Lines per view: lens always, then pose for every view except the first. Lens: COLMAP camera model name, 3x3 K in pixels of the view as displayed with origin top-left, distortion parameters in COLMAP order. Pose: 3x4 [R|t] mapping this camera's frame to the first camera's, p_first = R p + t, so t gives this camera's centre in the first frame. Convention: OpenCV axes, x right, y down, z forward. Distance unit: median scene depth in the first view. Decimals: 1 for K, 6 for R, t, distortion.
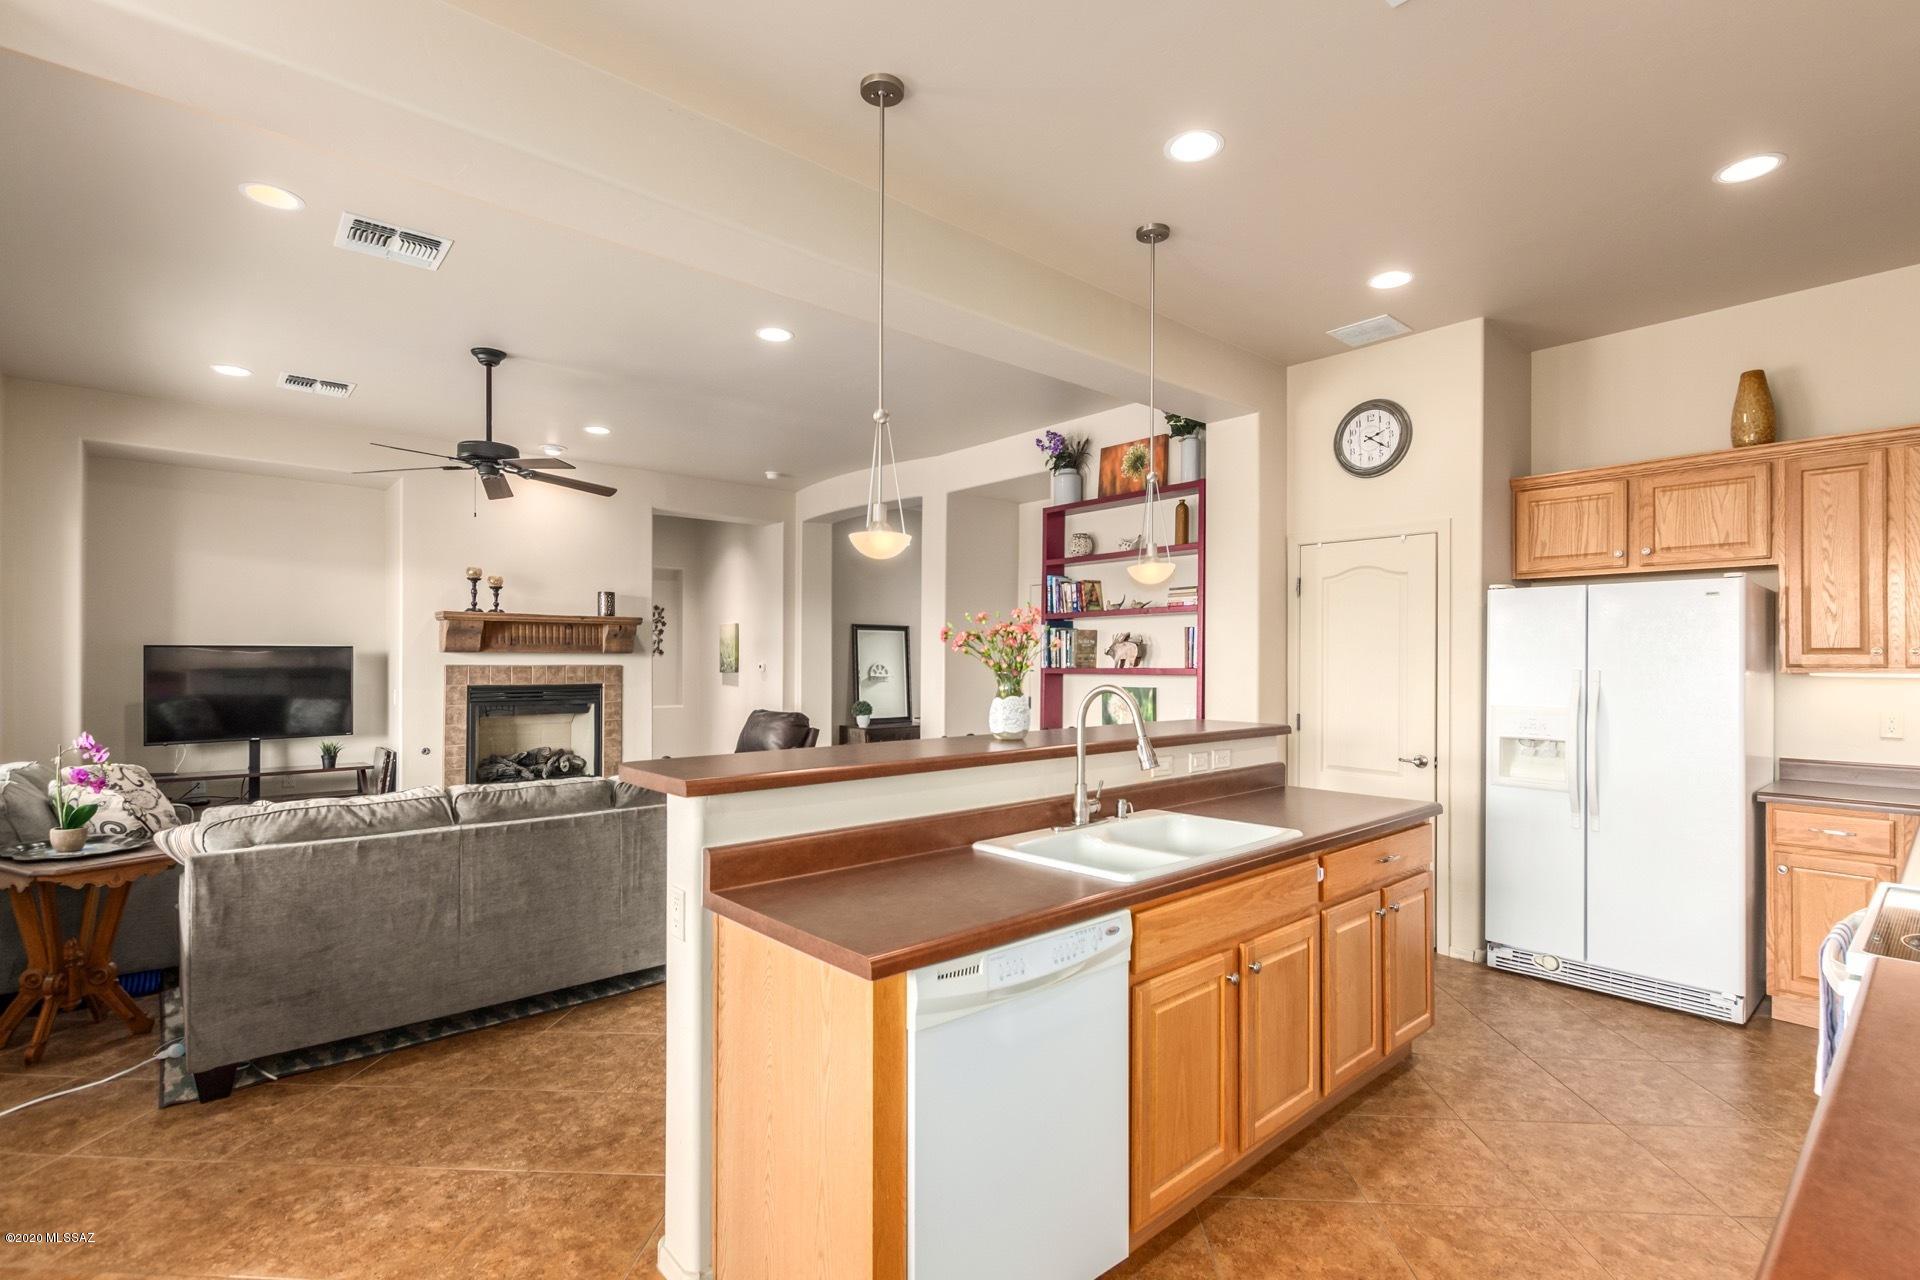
lens RADIAL K [[886.2, 0, 970.7], [0, 886.2, 658.7], [0, 0, 1]] dist [0.008960, 0.000073]
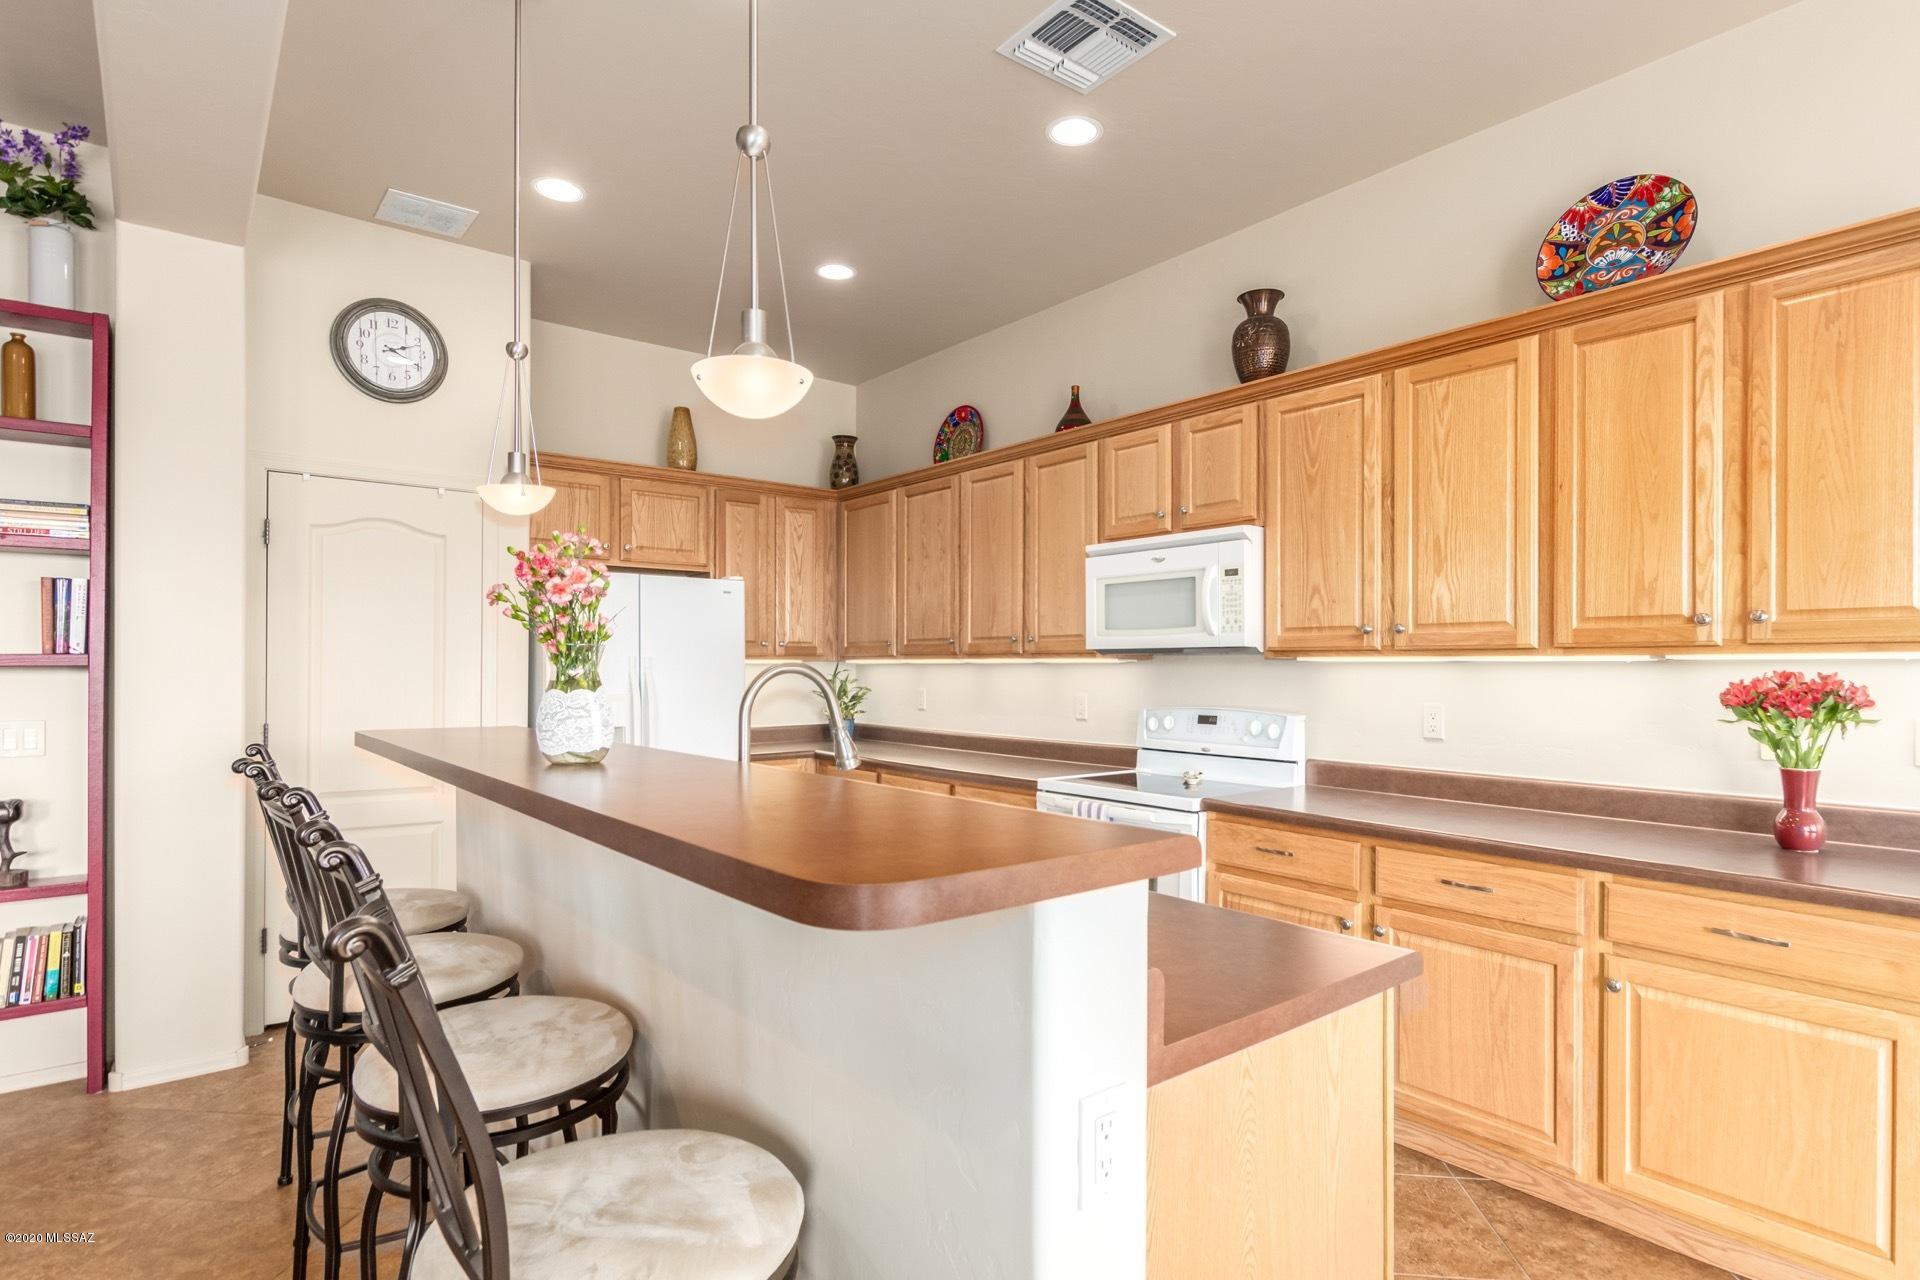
lens RADIAL K [[1006.5, 0, 976.7], [0, 1006.5, 665.7], [0, 0, 1]] dist [-0.001600, -0.000935]
pose [[0.051167, 0.001330, 0.998689, -0.271857], [-0.002279, 0.999997, -0.001215, 0.013712], [-0.998687, -0.002214, 0.051170, 0.334744]]
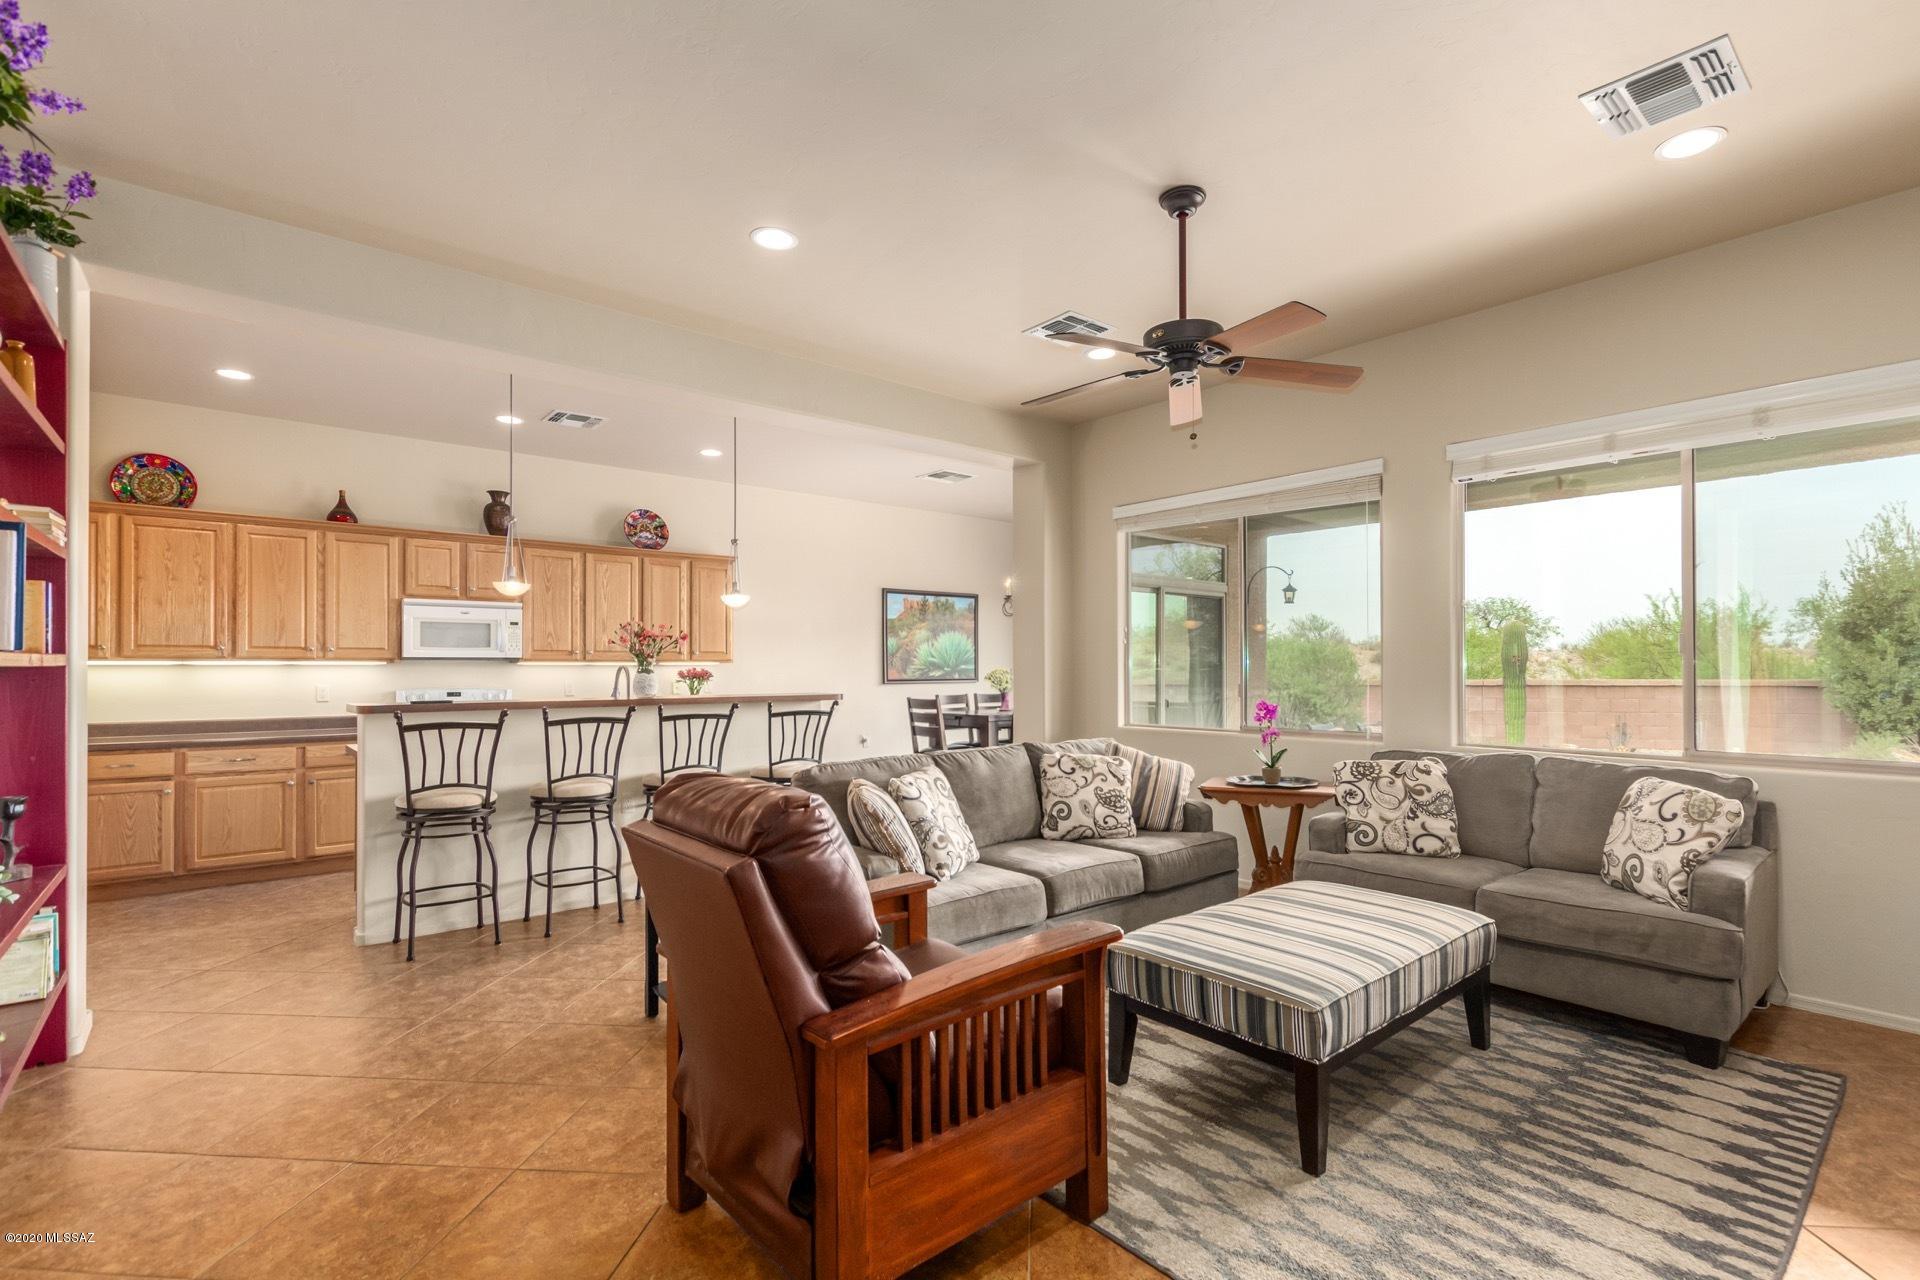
lens RADIAL K [[868.0, 0, 969.2], [0, 868.0, 659.3], [0, 0, 1]] dist [0.002632, -0.000475]
pose [[-0.999793, 0.001283, 0.020301, -0.282962], [0.001067, 0.999943, -0.010633, 0.016261], [-0.020313, -0.010609, -0.999737, 1.211302]]
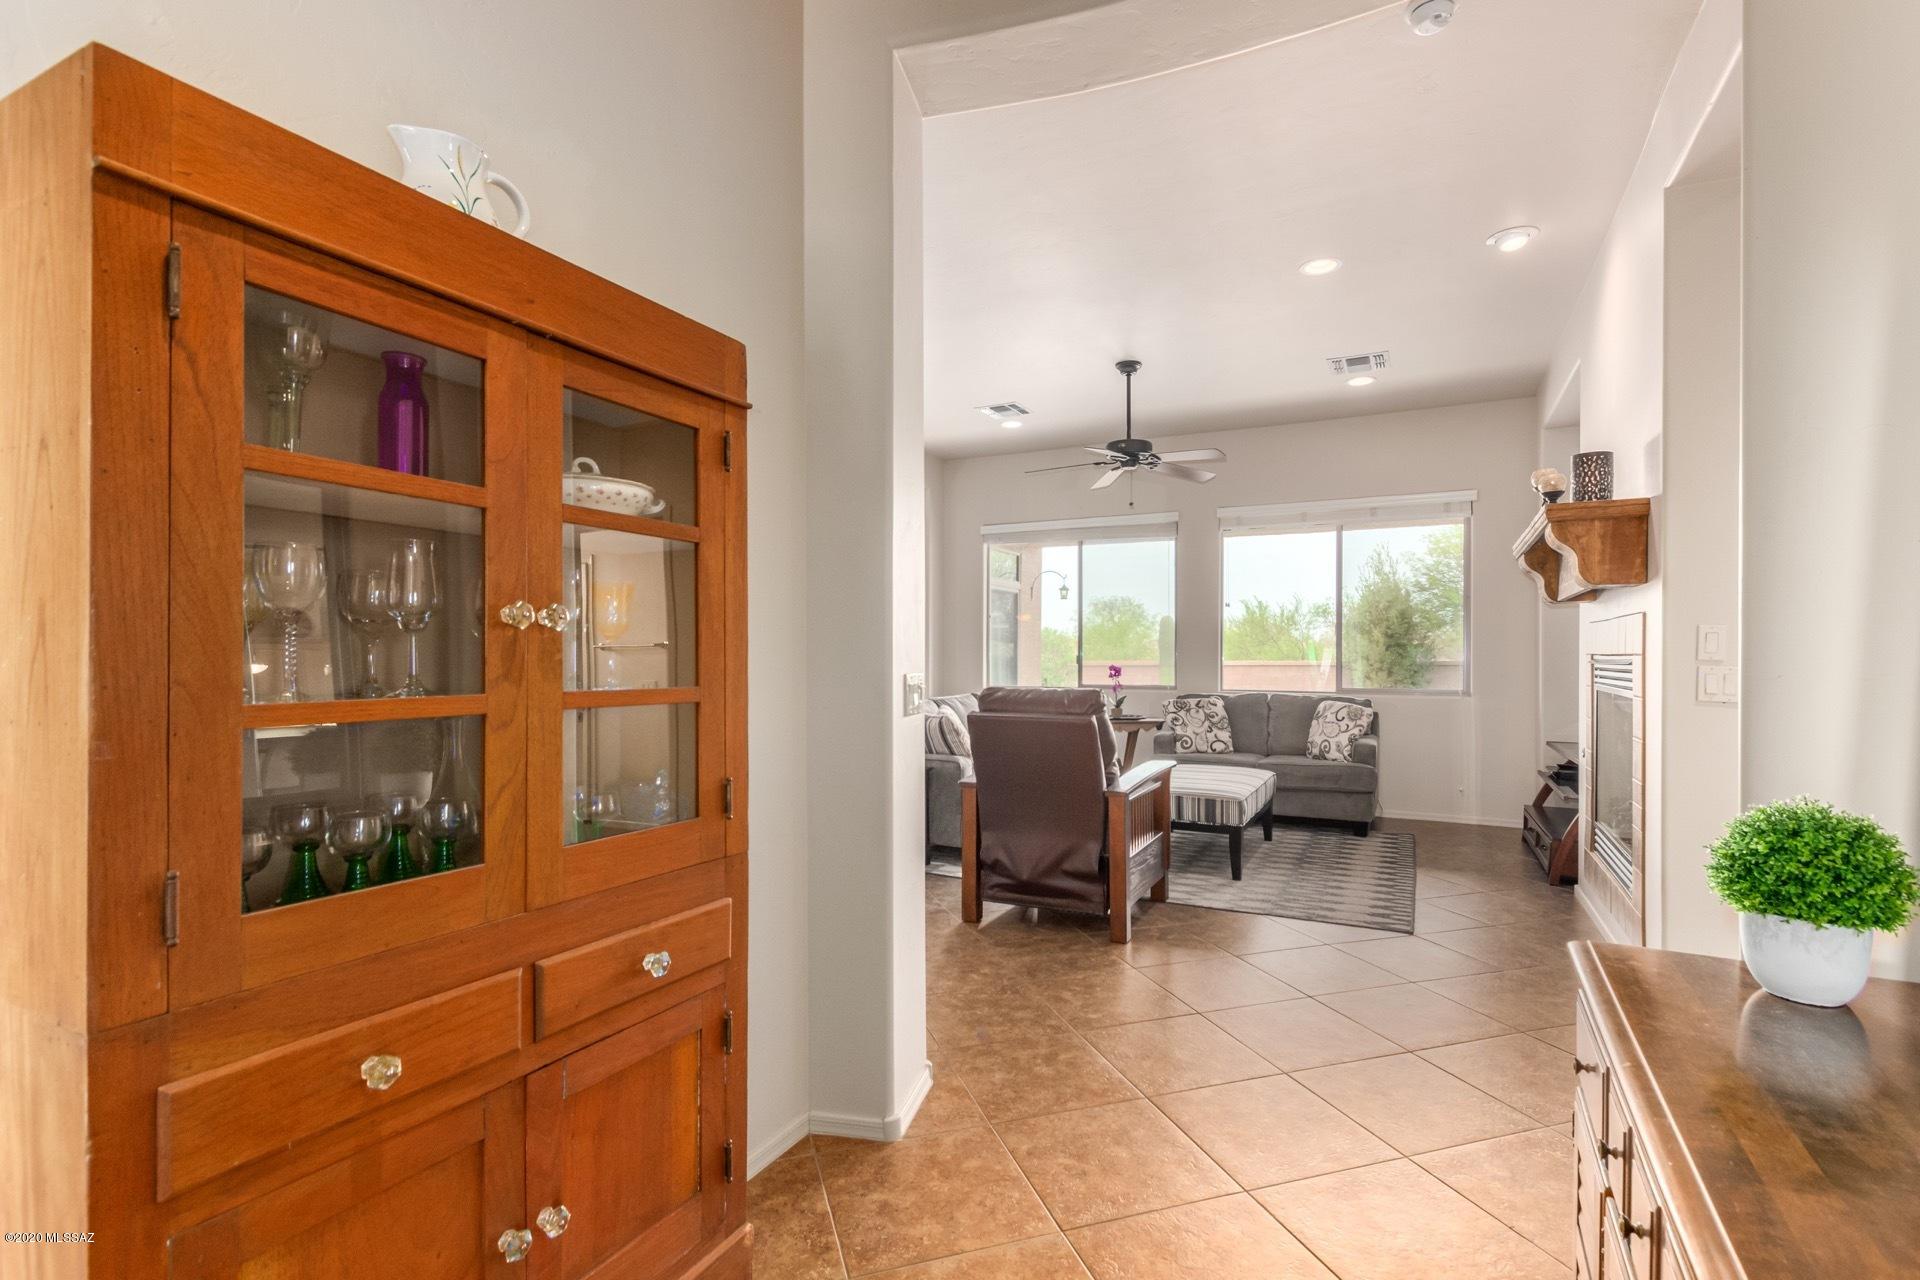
lens RADIAL K [[886.2, 0, 970.7], [0, 886.2, 658.7], [0, 0, 1]] dist [0.008960, 0.000073]
pose [[-0.927785, -0.001533, -0.373112, 0.068139], [-0.002467, 0.999995, 0.002024, 0.033379], [0.373107, 0.002798, -0.927784, 1.459957]]
